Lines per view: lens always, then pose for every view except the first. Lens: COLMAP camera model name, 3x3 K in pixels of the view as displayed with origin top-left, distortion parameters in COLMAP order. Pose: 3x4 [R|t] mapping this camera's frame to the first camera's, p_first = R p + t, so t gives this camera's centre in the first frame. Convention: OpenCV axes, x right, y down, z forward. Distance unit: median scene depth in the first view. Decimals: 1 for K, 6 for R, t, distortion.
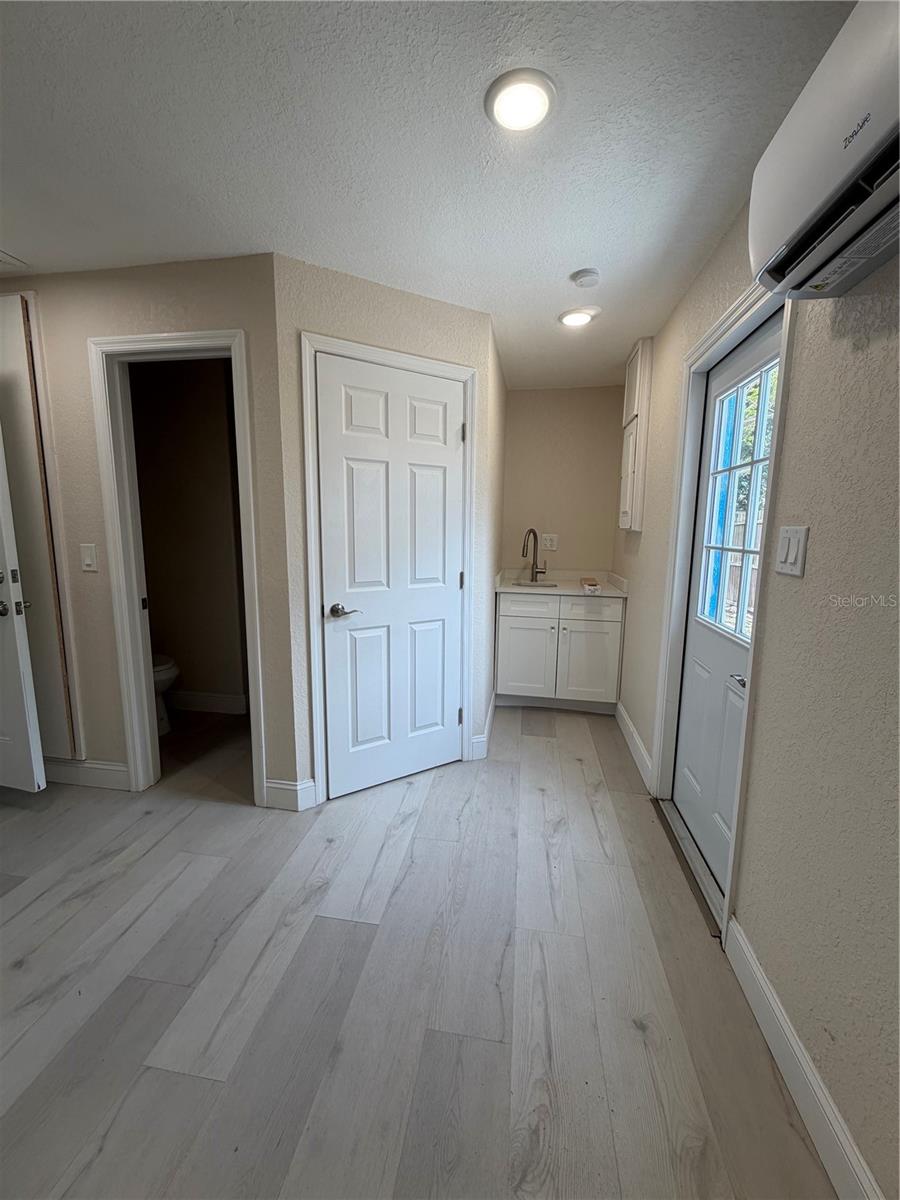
lens RADIAL K [[477.5, 0, 448.2], [0, 477.5, 596.4], [0, 0, 1]] dist [0.001154, 0.000057]
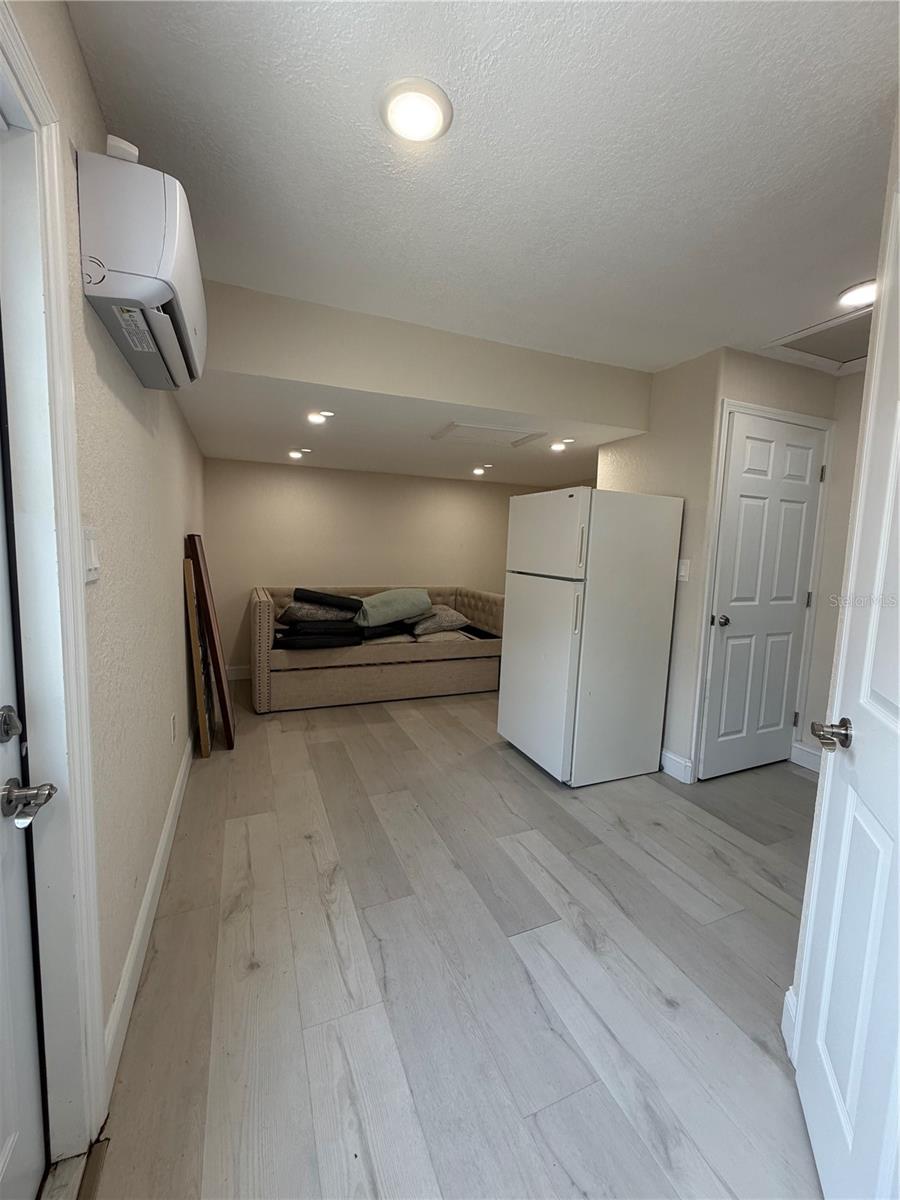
lens RADIAL K [[477.5, 0, 448.2], [0, 477.5, 596.4], [0, 0, 1]] dist [0.001154, 0.000057]
pose [[-0.844658, 0.020124, -0.534928, 0.498472], [-0.117015, 0.968185, 0.221192, -0.226367], [0.522361, 0.249426, -0.815430, 1.617252]]
